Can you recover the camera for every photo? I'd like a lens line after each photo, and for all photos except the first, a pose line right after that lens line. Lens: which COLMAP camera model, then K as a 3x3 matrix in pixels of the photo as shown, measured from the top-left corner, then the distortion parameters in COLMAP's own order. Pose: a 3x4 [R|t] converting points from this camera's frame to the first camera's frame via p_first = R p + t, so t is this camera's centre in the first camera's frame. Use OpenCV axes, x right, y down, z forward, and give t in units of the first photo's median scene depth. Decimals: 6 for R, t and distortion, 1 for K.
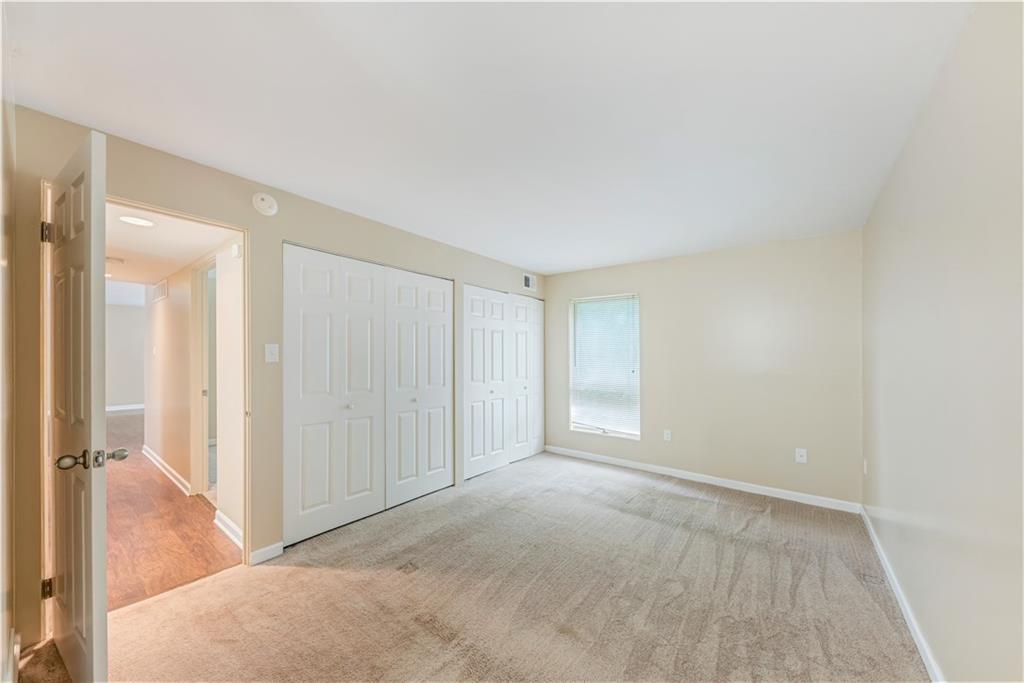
lens RADIAL K [[361.9, 0, 517.3], [0, 361.9, 347.4], [0, 0, 1]] dist [0.001168, -0.000011]
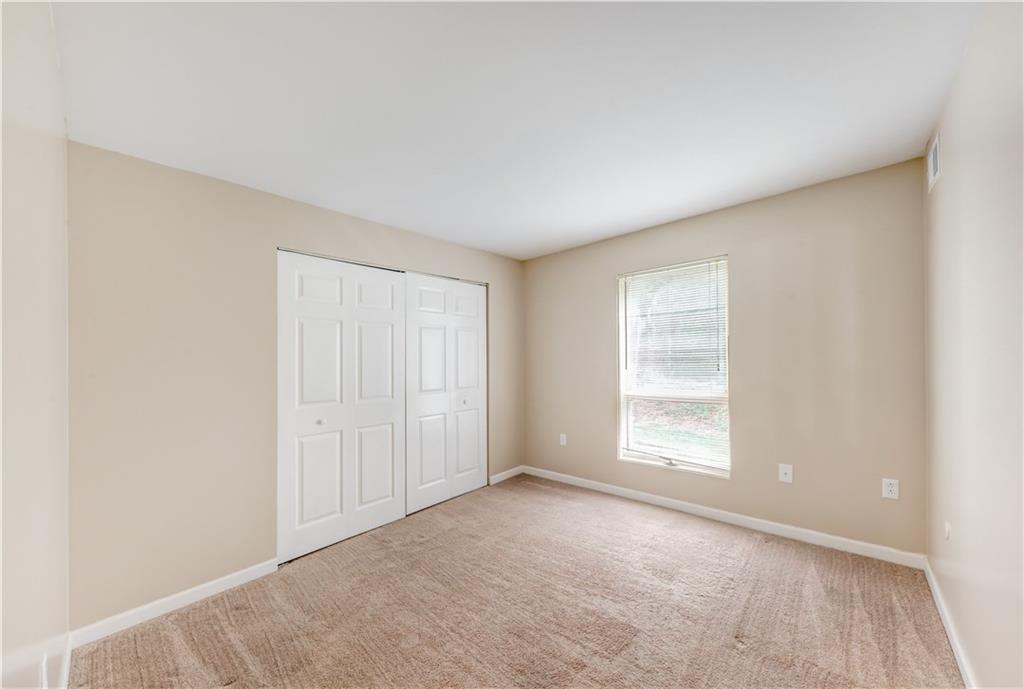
lens RADIAL K [[364.0, 0, 513.4], [0, 364.0, 358.6], [0, 0, 1]] dist [-0.002460, -0.000132]
pose [[0.995636, -0.036554, -0.085860, 0.099754], [0.038971, 0.998885, 0.026637, 0.003115], [0.084790, -0.029867, 0.995951, 0.128831]]
